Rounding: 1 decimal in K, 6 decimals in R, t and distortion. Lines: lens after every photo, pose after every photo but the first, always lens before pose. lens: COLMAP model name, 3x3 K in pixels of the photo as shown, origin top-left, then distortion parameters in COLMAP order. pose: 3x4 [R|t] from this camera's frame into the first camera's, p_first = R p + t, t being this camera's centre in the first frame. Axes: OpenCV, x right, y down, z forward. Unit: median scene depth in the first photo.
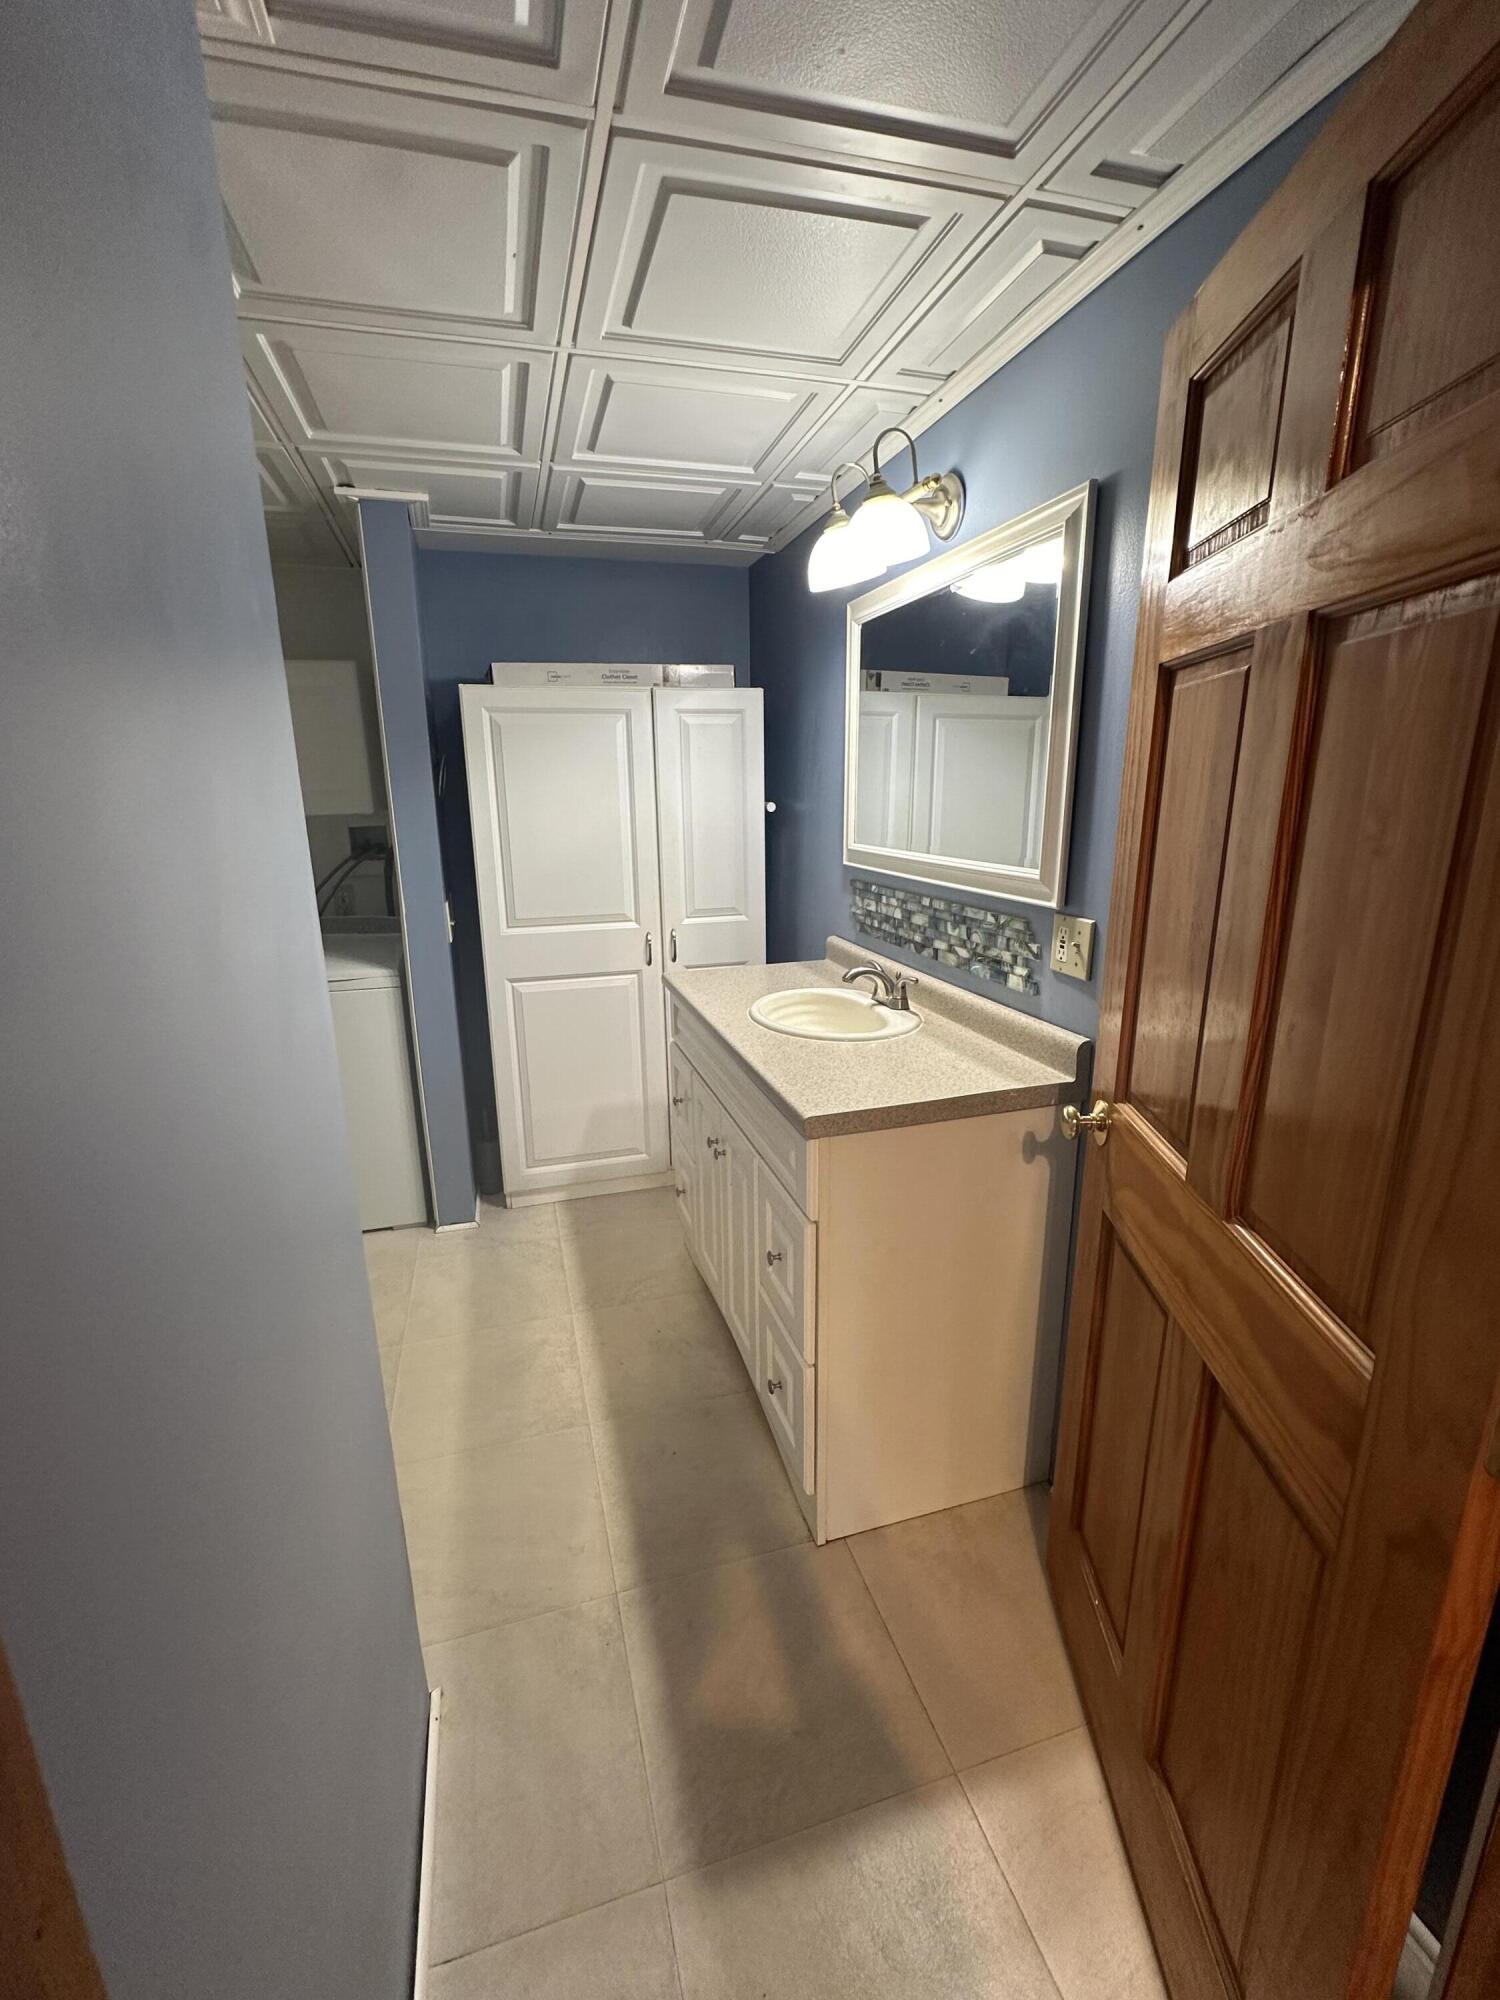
lens RADIAL K [[854.2, 0, 753.0], [0, 854.2, 1001.7], [0, 0, 1]] dist [0.000415, 0.000096]
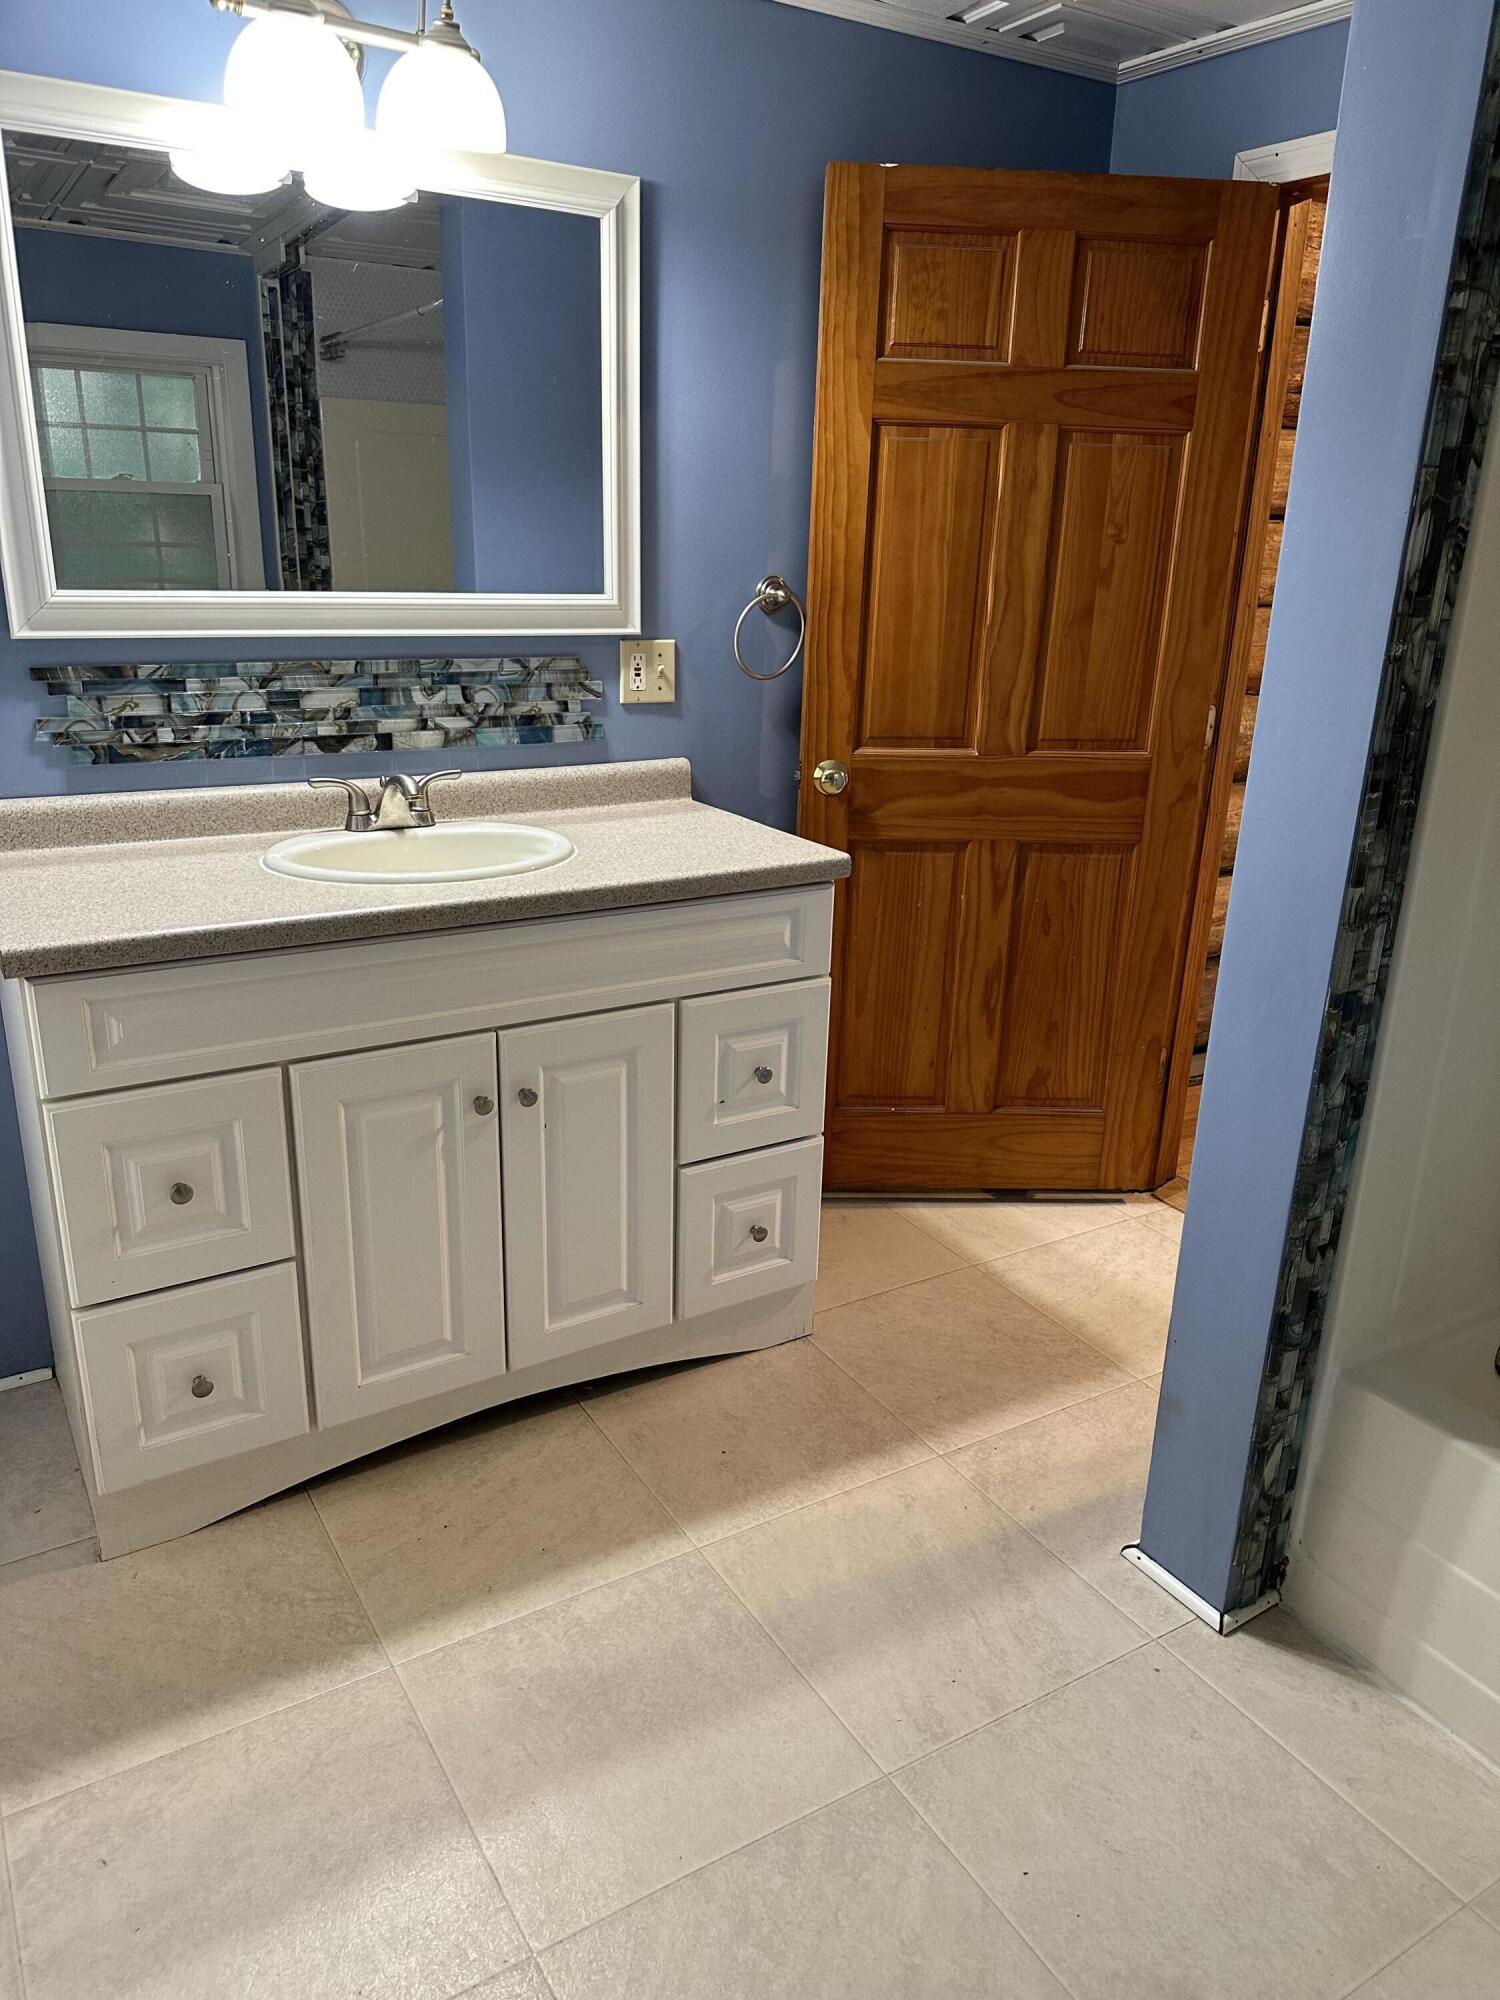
lens RADIAL K [[1416.1, 0, 755.8], [0, 1416.1, 1009.3], [0, 0, 1]] dist [-0.015141, -0.001787]
pose [[-0.242794, -0.308895, 0.919584, -1.046682], [0.203640, 0.910597, 0.359643, -0.225389], [-0.948463, 0.274583, -0.158185, 1.043217]]
